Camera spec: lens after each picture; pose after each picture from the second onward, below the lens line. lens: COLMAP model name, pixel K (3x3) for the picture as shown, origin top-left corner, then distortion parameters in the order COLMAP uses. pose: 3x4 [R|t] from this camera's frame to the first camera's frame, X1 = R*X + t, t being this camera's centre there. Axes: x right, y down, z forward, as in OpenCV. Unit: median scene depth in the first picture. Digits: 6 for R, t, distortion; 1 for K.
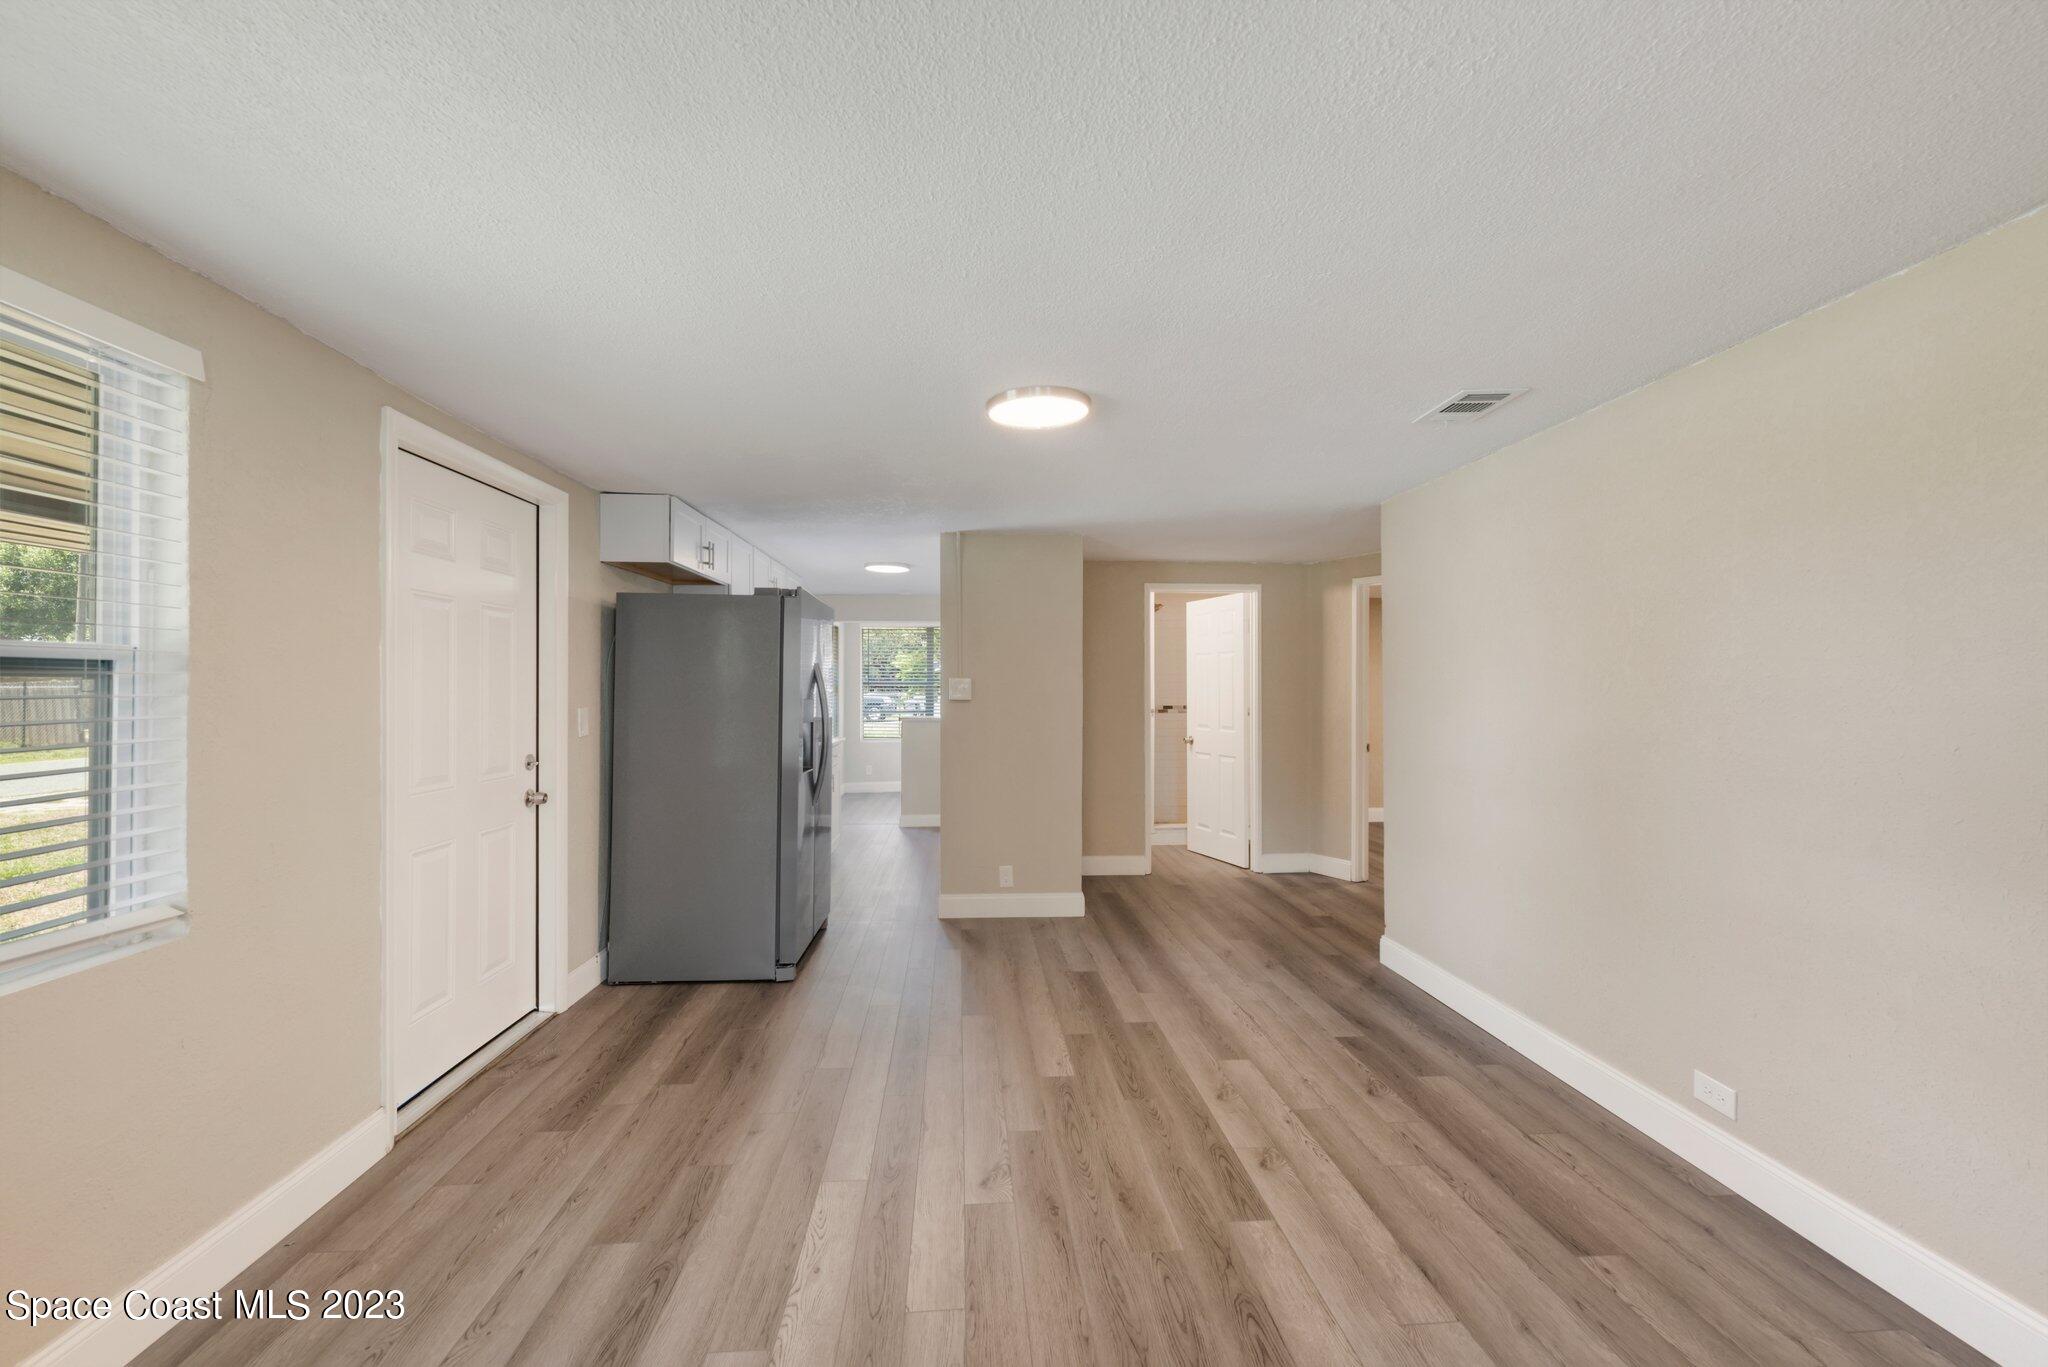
lens RADIAL K [[813.9, 0, 1024.0], [0, 813.9, 683.5], [0, 0, 1]] dist [-0.000935, -0.000352]
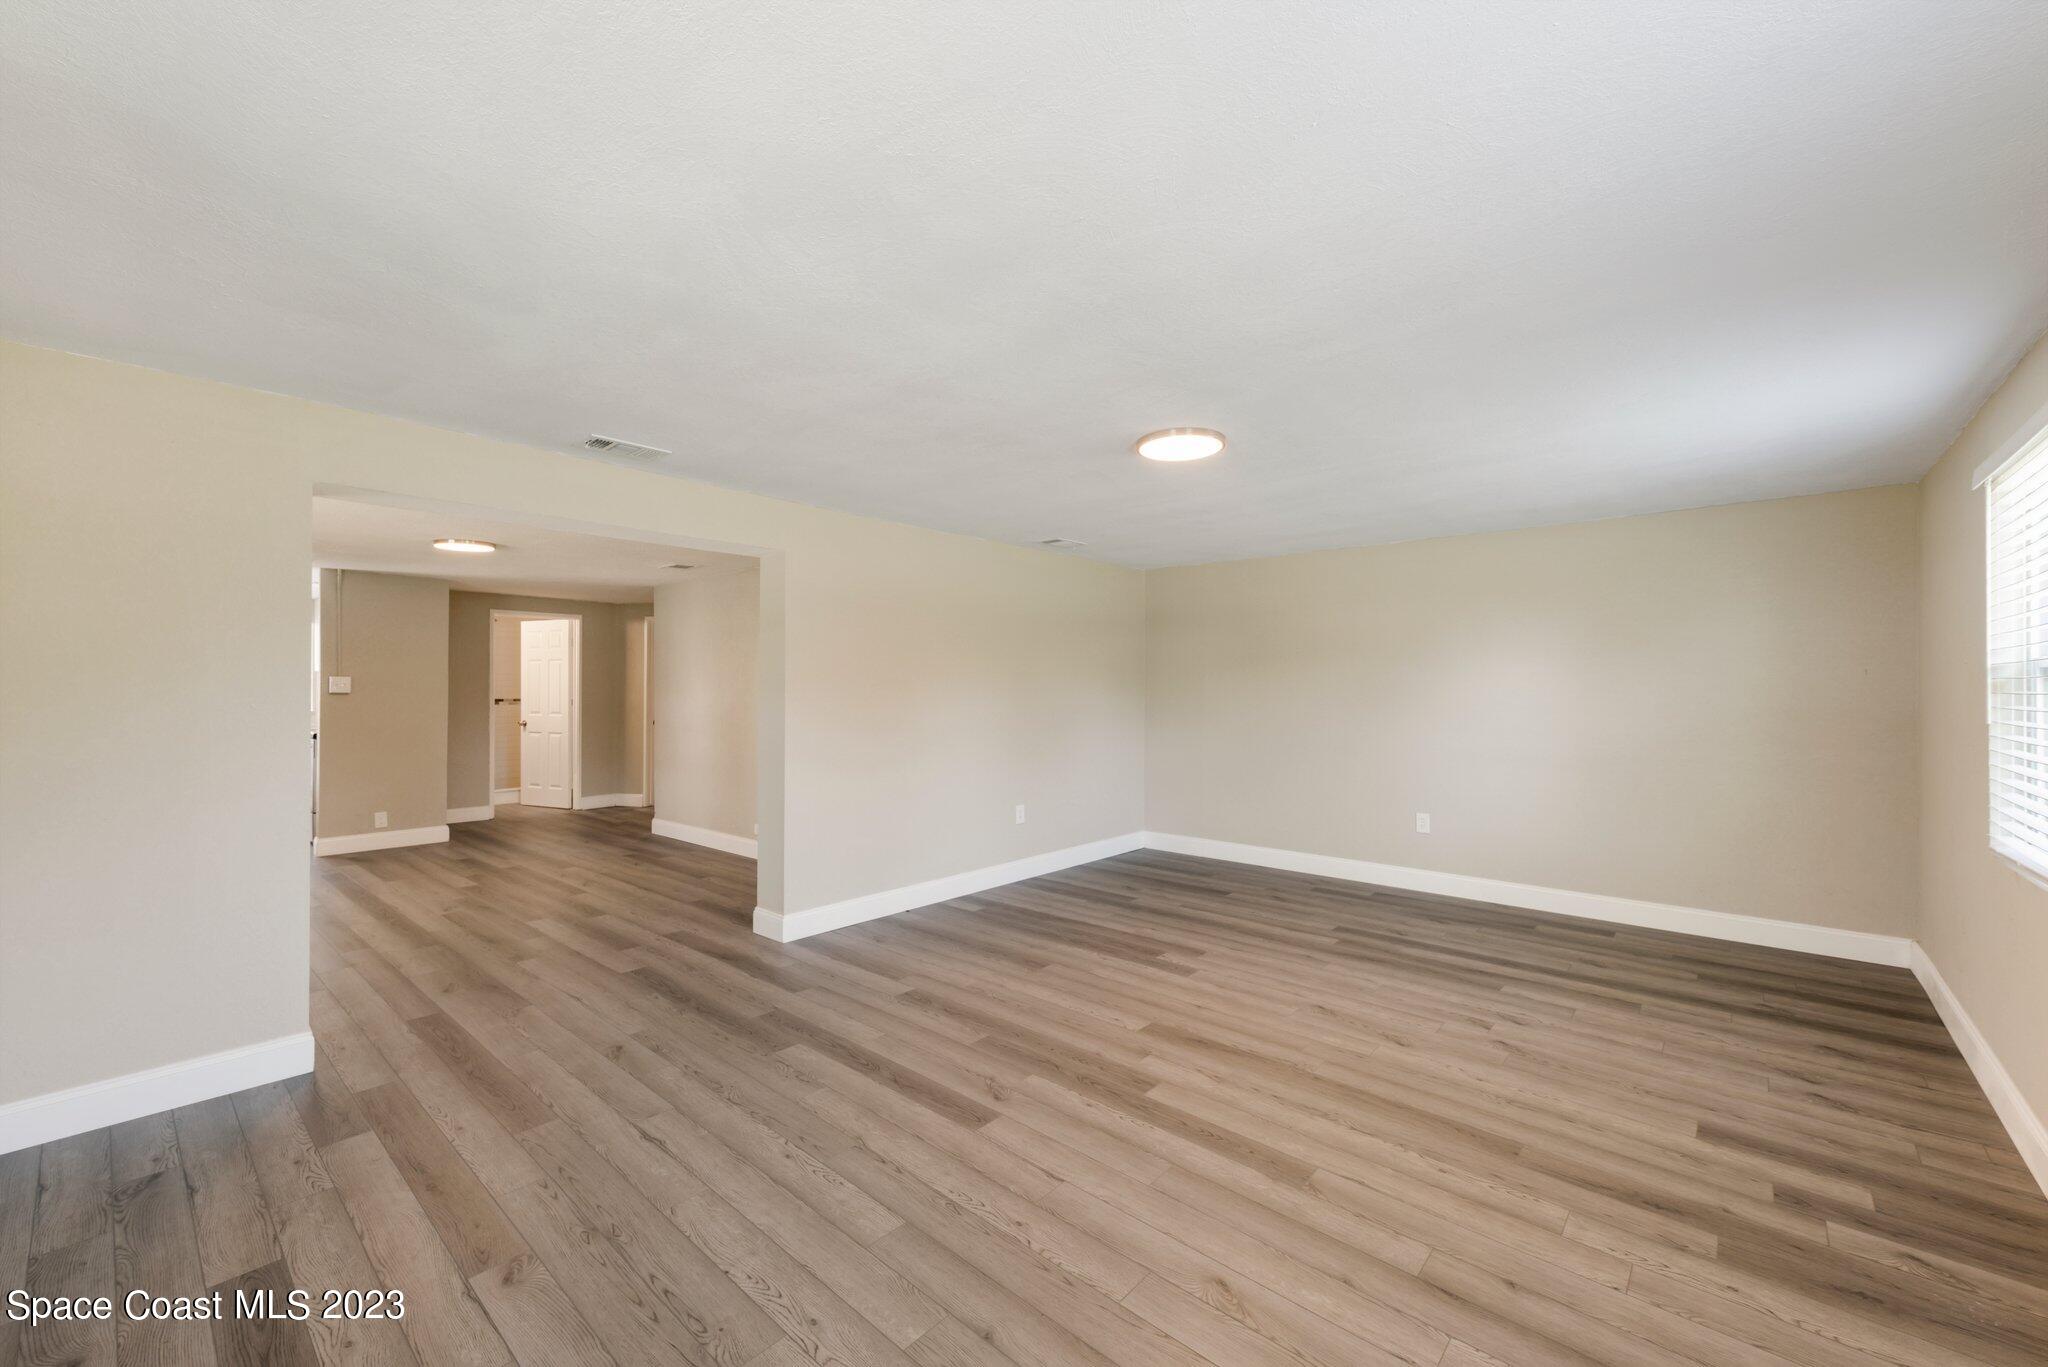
lens RADIAL K [[813.9, 0, 1024.0], [0, 813.9, 683.5], [0, 0, 1]] dist [-0.000935, -0.000352]
pose [[0.708816, 0.004297, 0.705380, -0.190288], [-0.006763, 0.999977, 0.000705, -0.003802], [-0.705361, -0.005270, 0.708829, -0.643116]]
